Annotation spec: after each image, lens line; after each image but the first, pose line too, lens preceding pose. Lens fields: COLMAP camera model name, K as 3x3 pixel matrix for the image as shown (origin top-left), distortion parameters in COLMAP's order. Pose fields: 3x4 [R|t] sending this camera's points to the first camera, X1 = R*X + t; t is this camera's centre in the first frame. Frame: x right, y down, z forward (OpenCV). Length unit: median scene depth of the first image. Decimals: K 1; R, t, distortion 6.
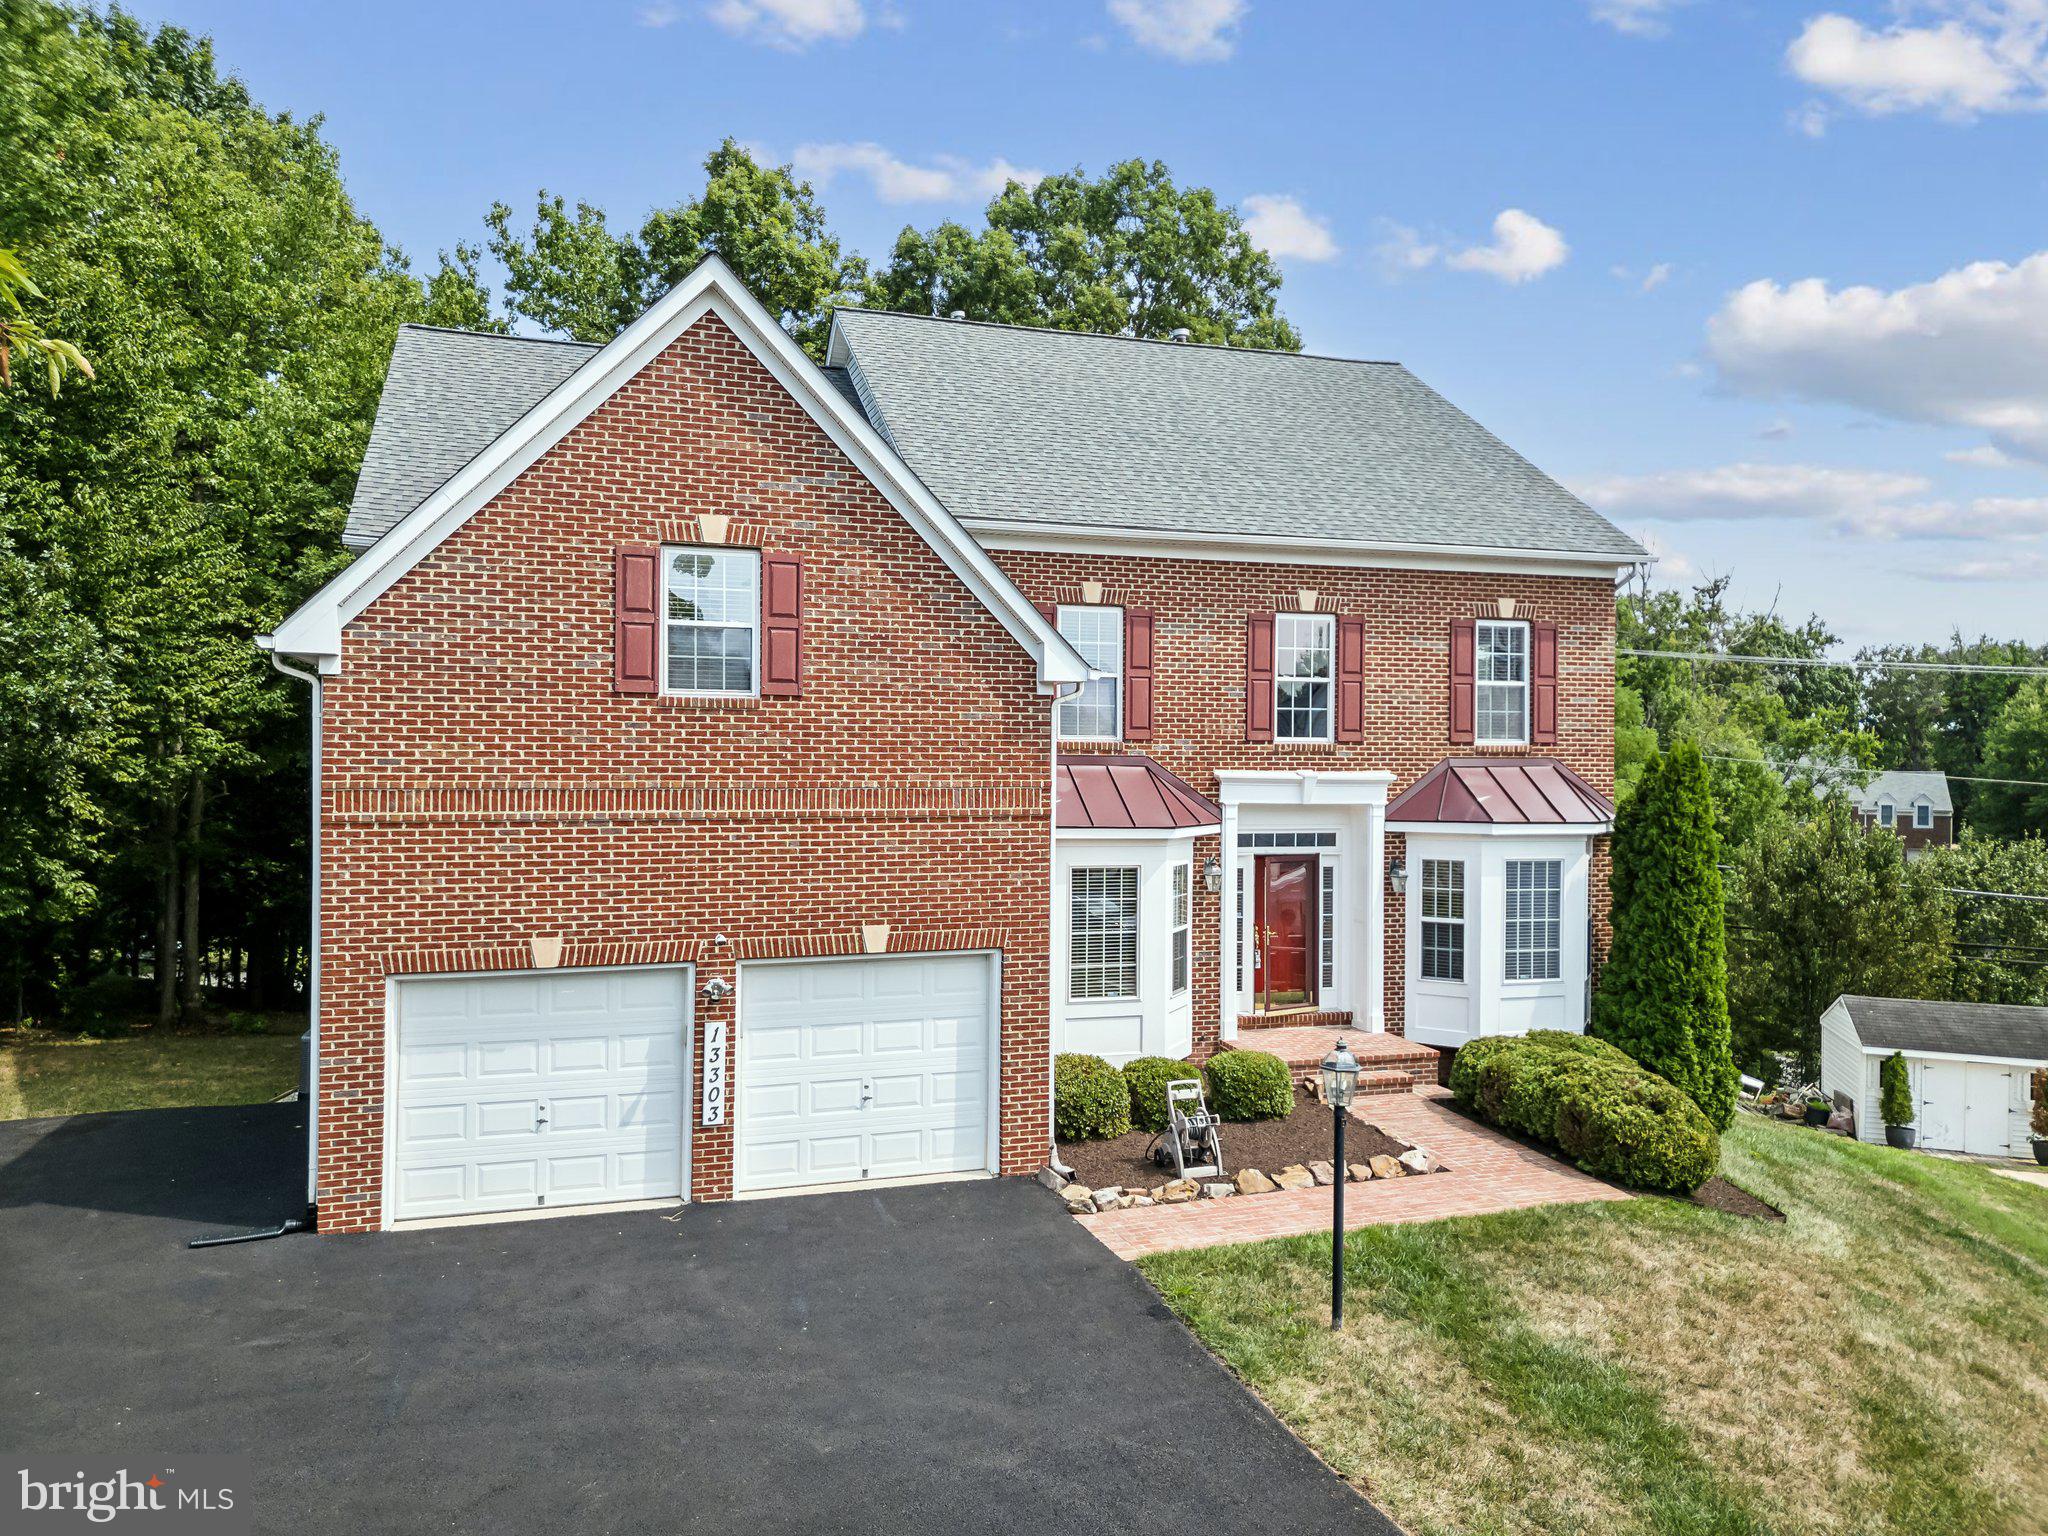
lens RADIAL K [[1447.4, 0, 1024.0], [0, 1447.4, 768.0], [0, 0, 1]] dist [0.056239, -0.057580]
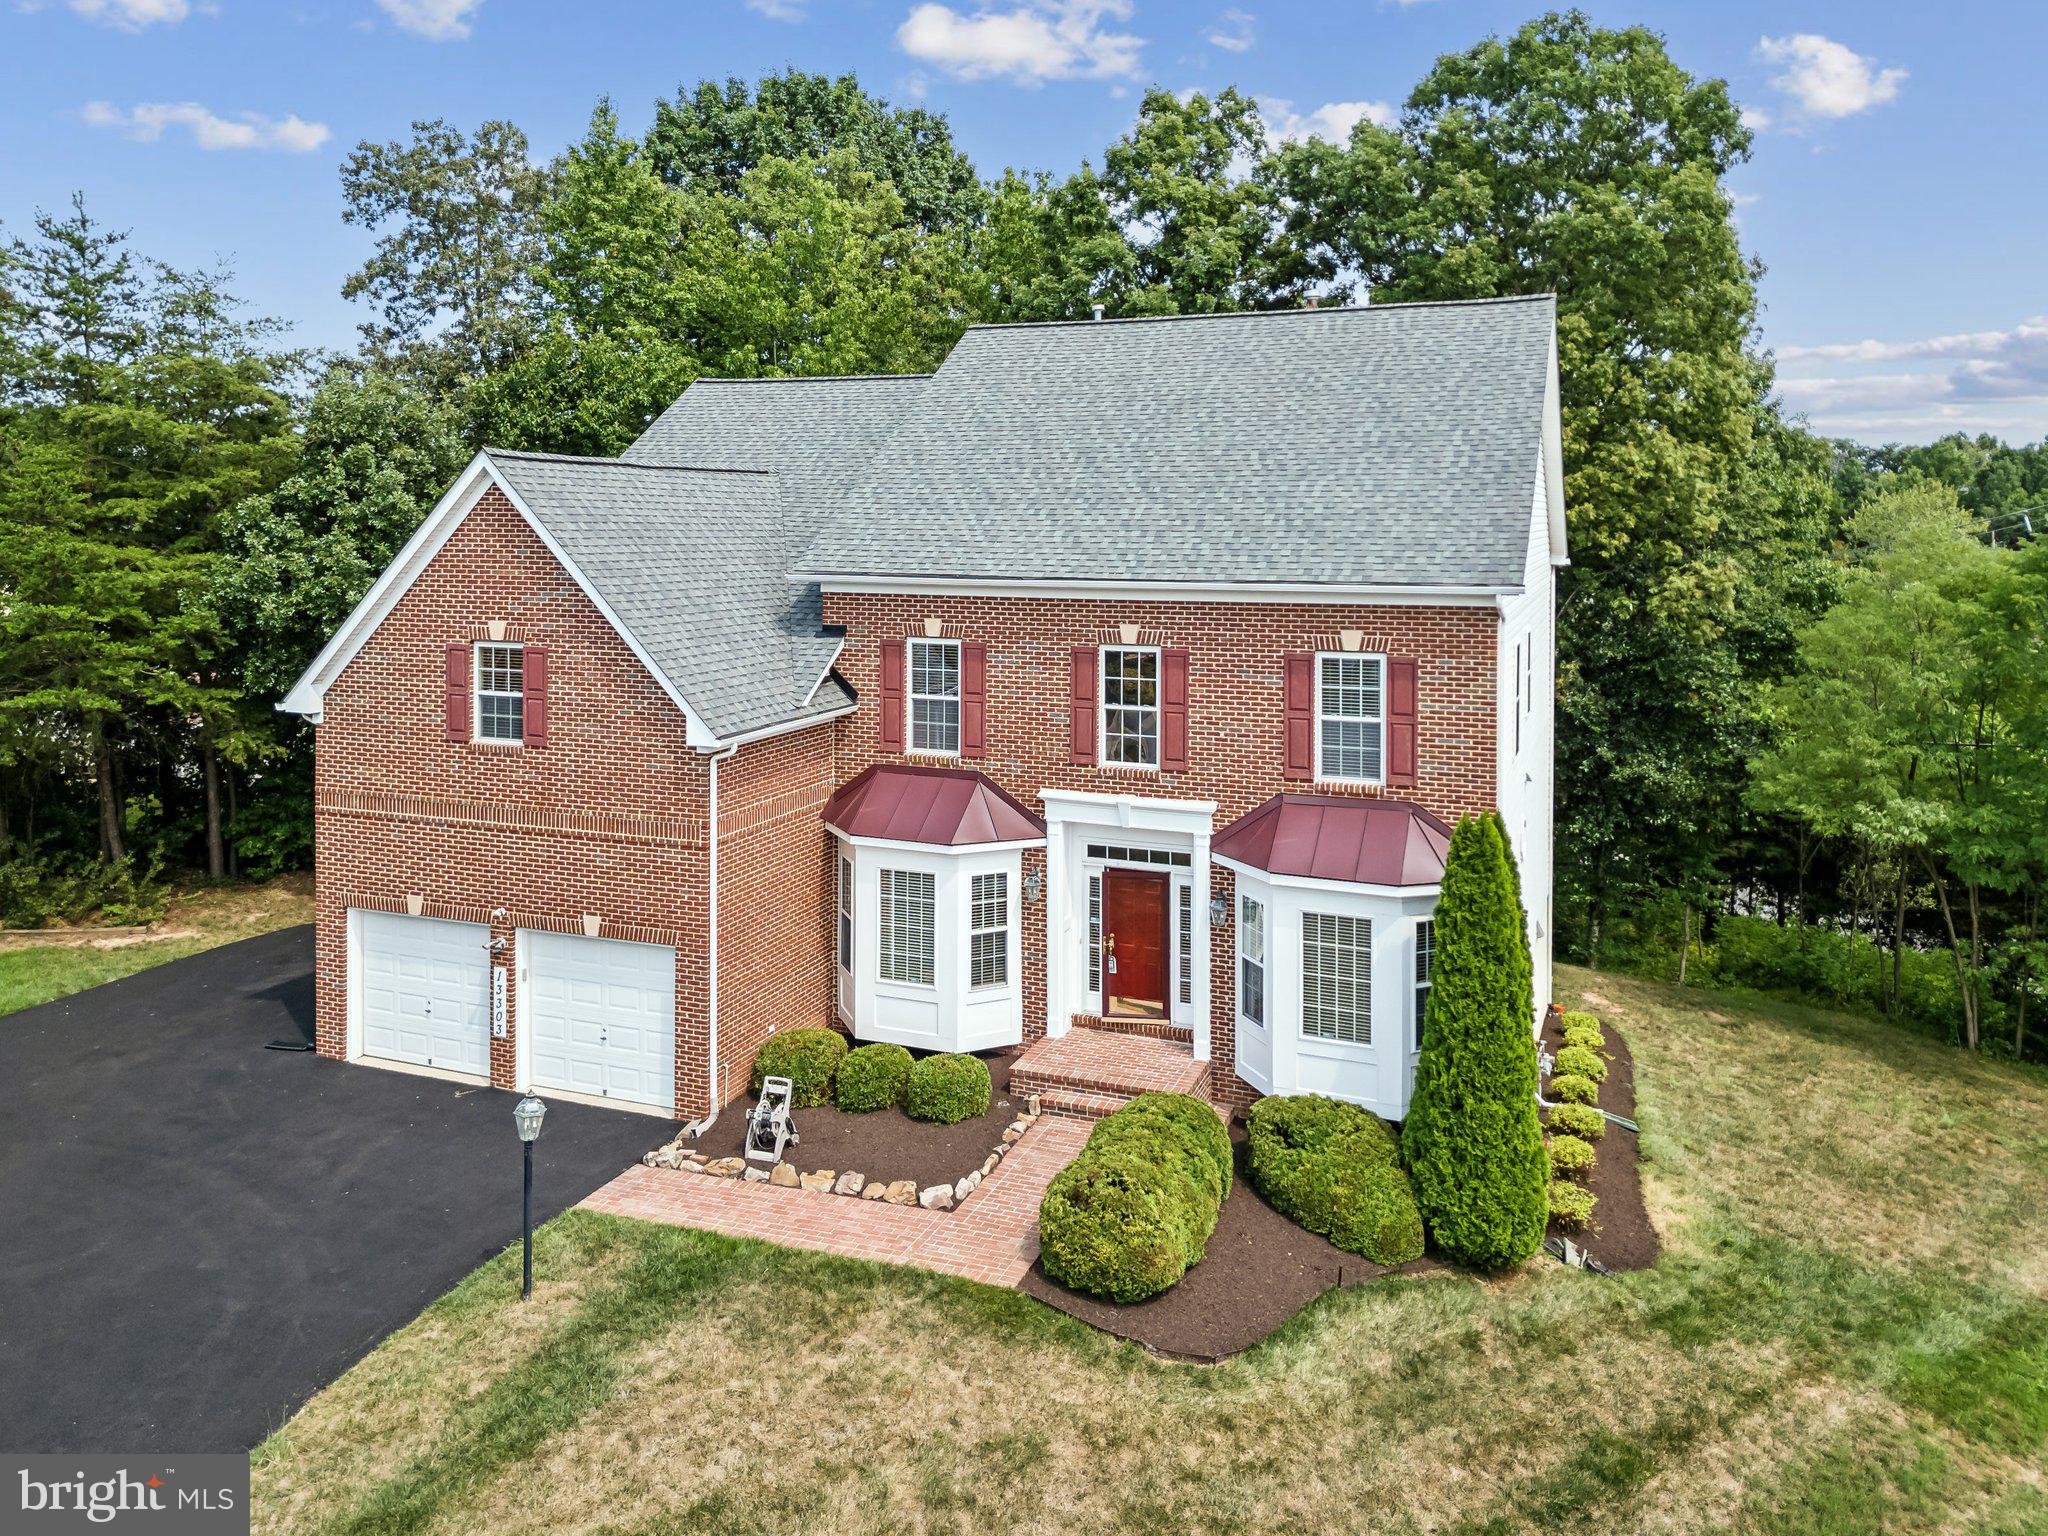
lens RADIAL K [[1514.4, 0, 1026.7], [0, 1514.4, 542.8], [0, 0, 1]] dist [0.042581, -0.031387]
pose [[0.772501, 0.009261, -0.634946, 1.014789], [-0.001605, 0.999919, 0.012630, -0.236923], [0.635012, -0.008738, 0.772453, 0.133242]]
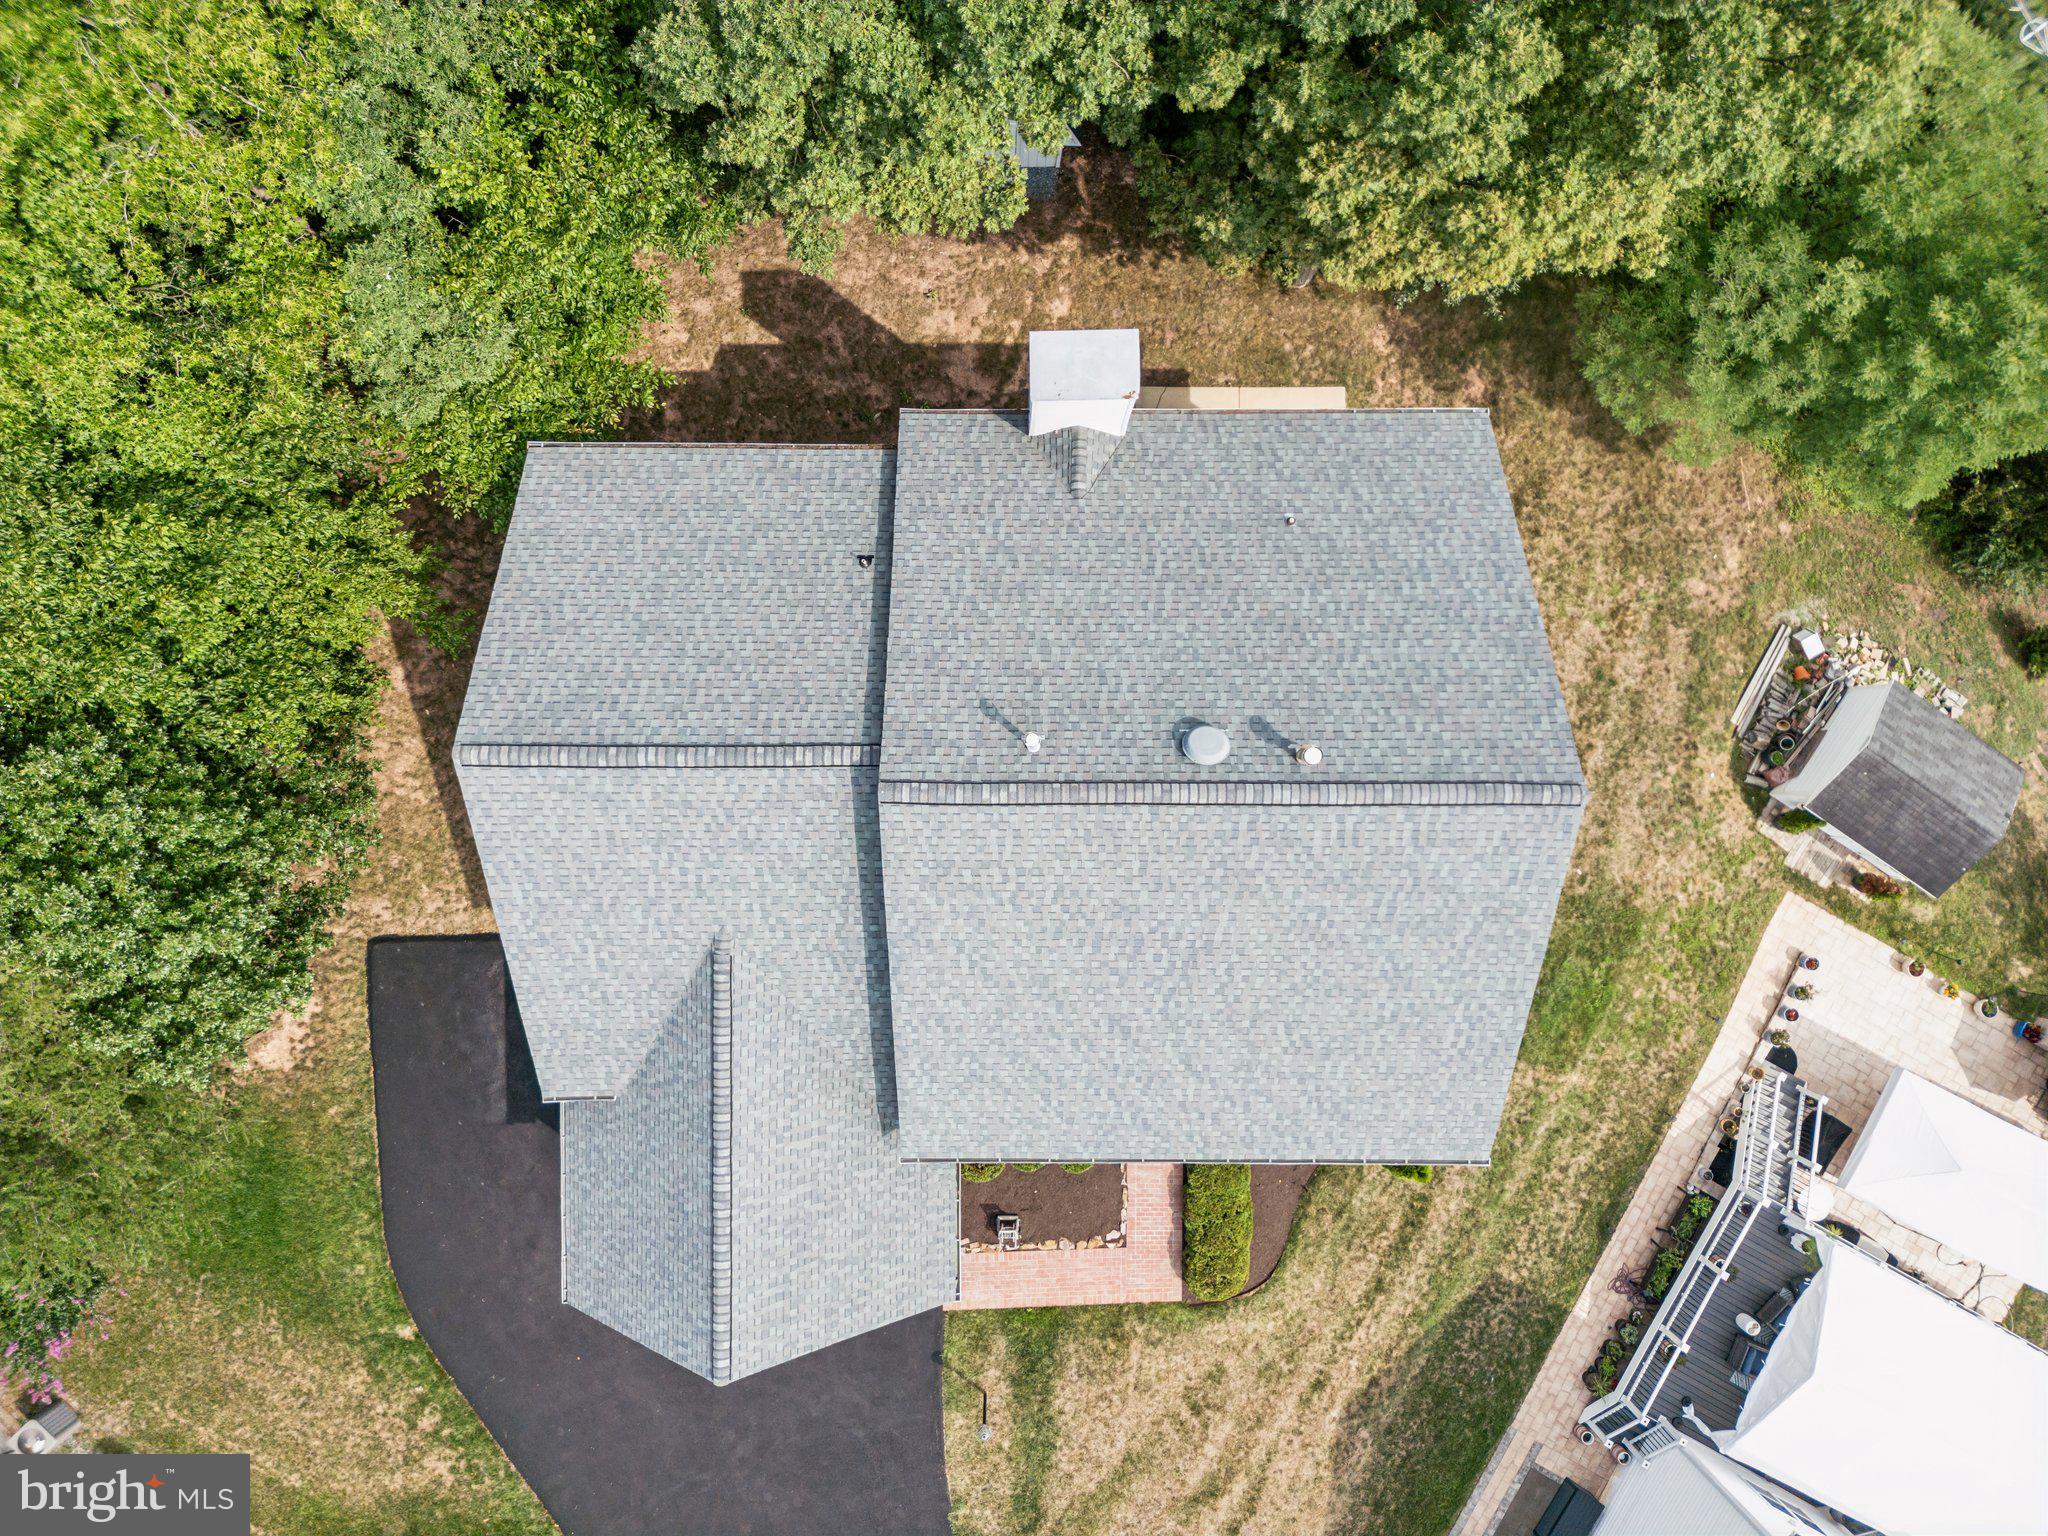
lens RADIAL K [[1422.1, 0, 1027.2], [0, 1422.1, 768.8], [0, 0, 1]] dist [0.066282, -0.069973]
pose [[0.953348, 0.301859, 0.002805, -0.072868], [-0.002088, -0.002700, 0.999994, -1.805460], [0.301865, -0.953349, -0.001944, 1.564420]]
